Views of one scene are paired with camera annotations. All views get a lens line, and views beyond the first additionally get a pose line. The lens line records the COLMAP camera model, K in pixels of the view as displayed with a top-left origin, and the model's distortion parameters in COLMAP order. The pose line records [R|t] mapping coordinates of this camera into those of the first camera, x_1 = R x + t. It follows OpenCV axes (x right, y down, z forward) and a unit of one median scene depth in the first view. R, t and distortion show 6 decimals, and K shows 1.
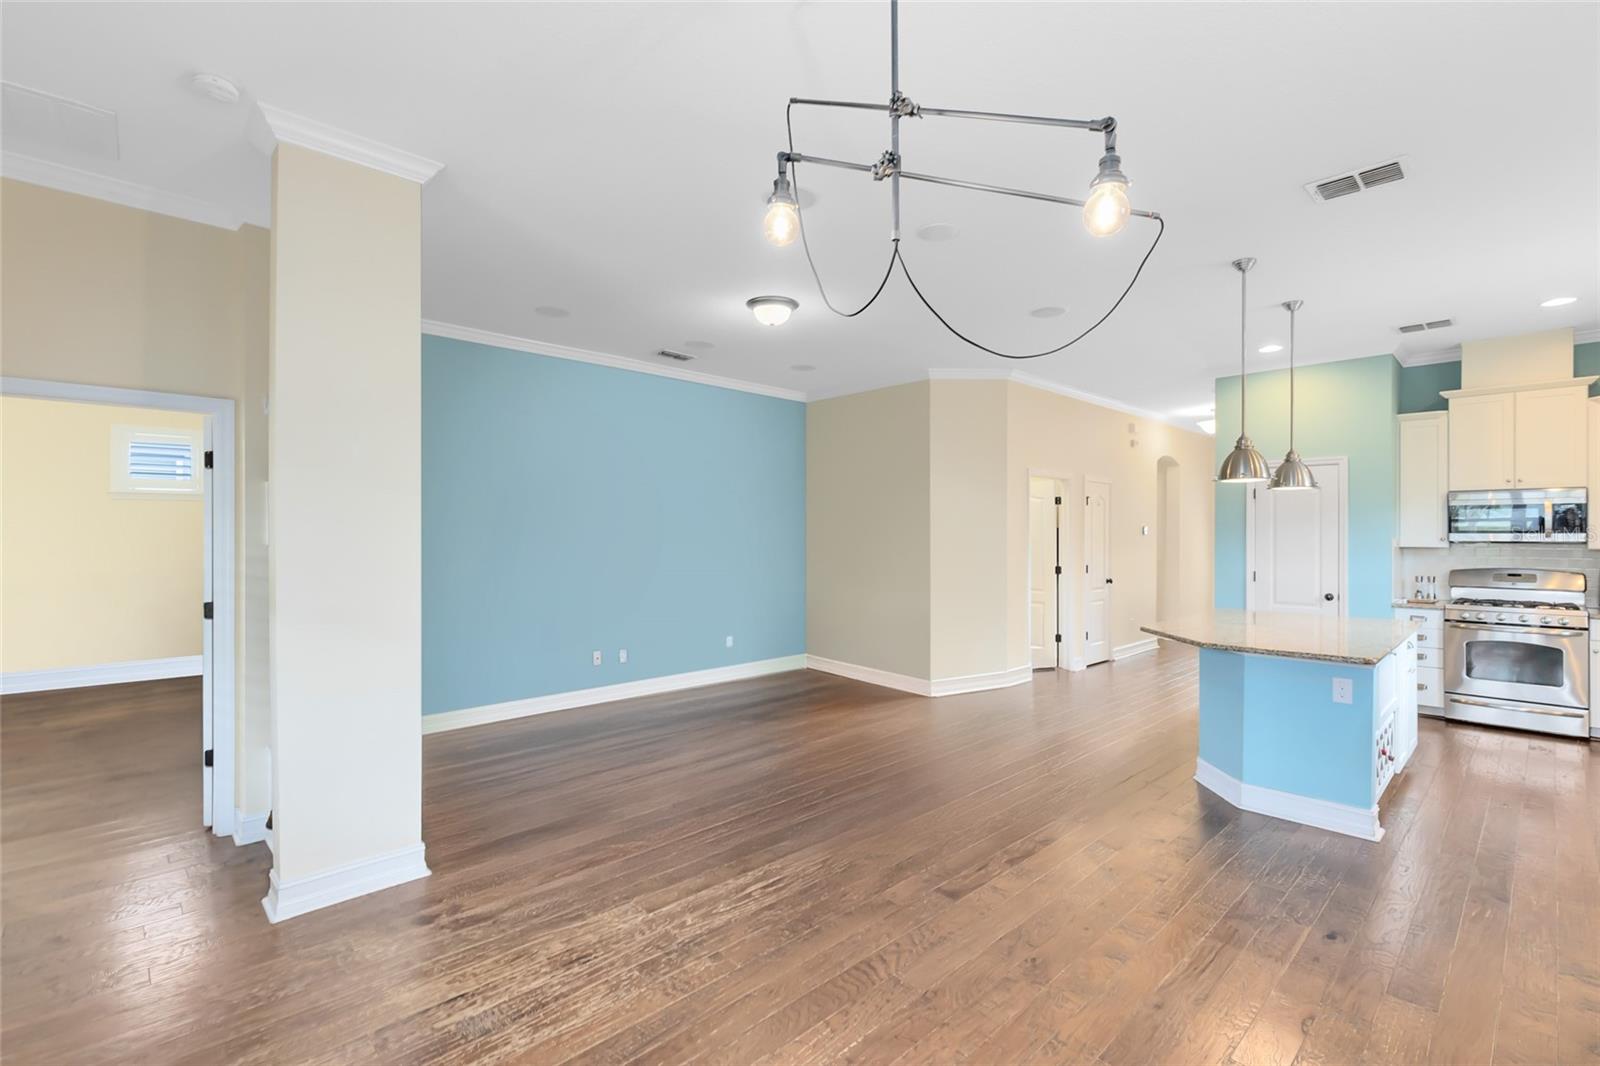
lens RADIAL K [[729.6, 0, 795.2], [0, 729.6, 534.7], [0, 0, 1]] dist [0.009631, -0.000964]
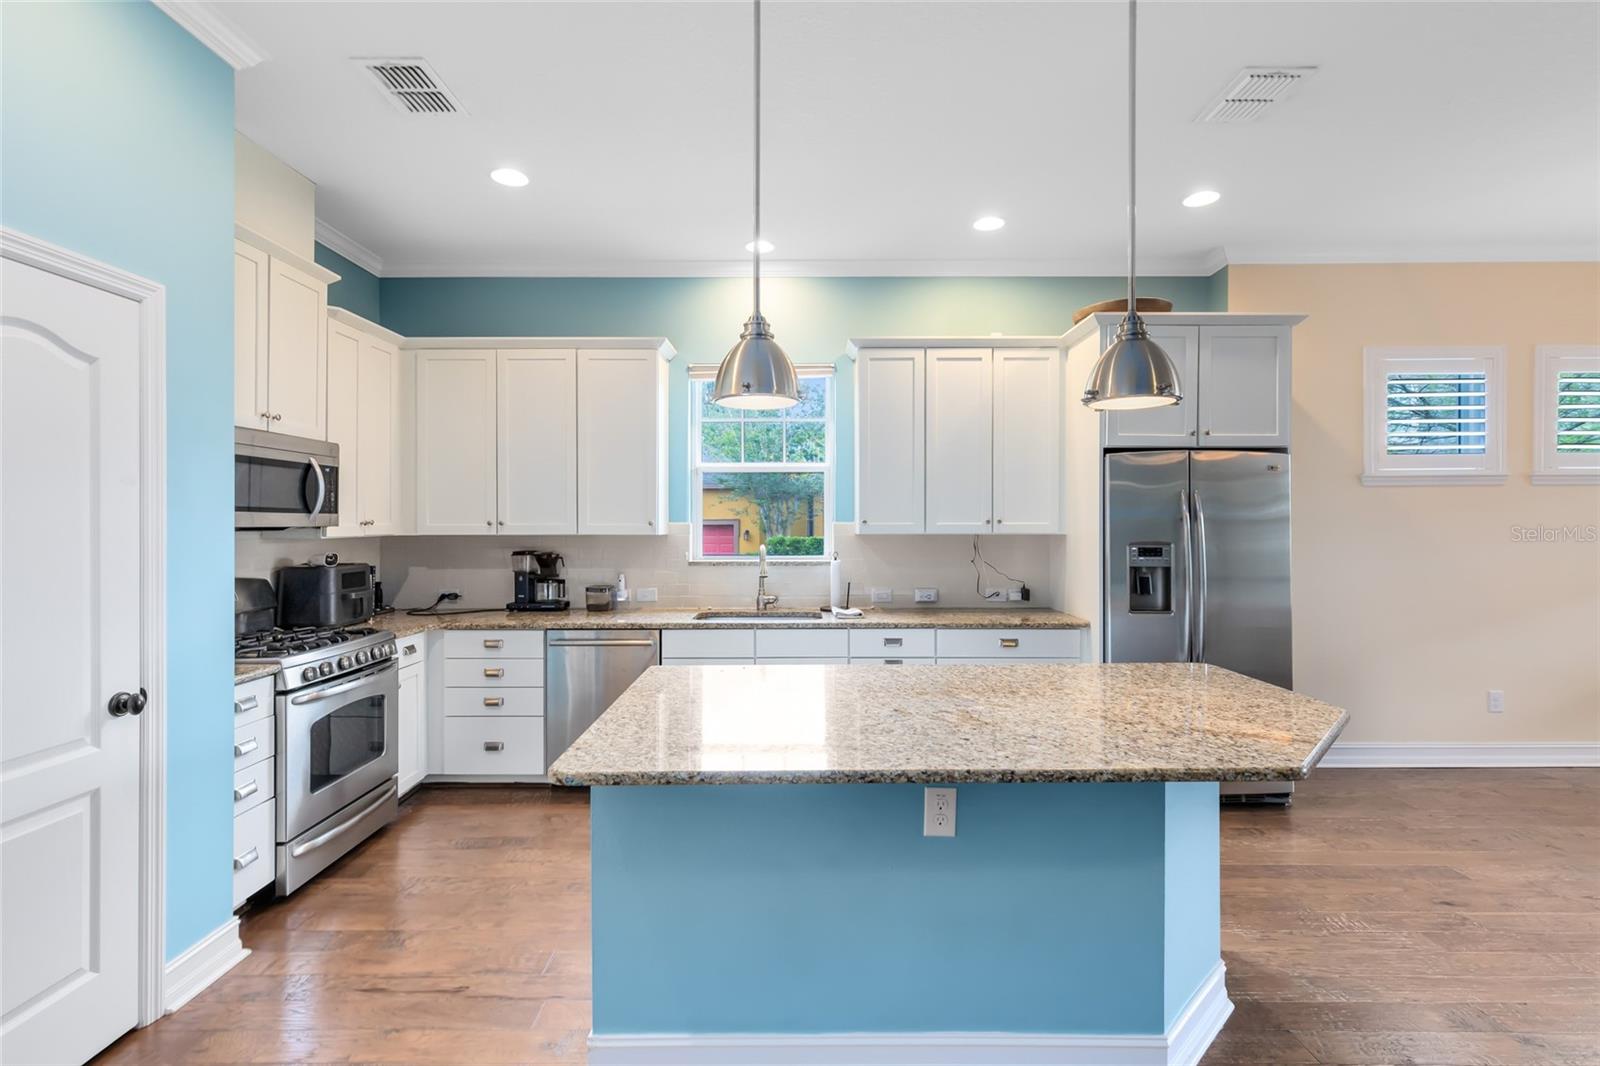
lens RADIAL K [[729.6, 0, 802.0], [0, 729.6, 528.1], [0, 0, 1]] dist [0.009631, -0.000964]
pose [[-0.729246, -0.004905, 0.684234, 0.315837], [-0.000205, 0.999976, 0.006950, 0.005527], [-0.684251, 0.004928, -0.729230, 1.124974]]
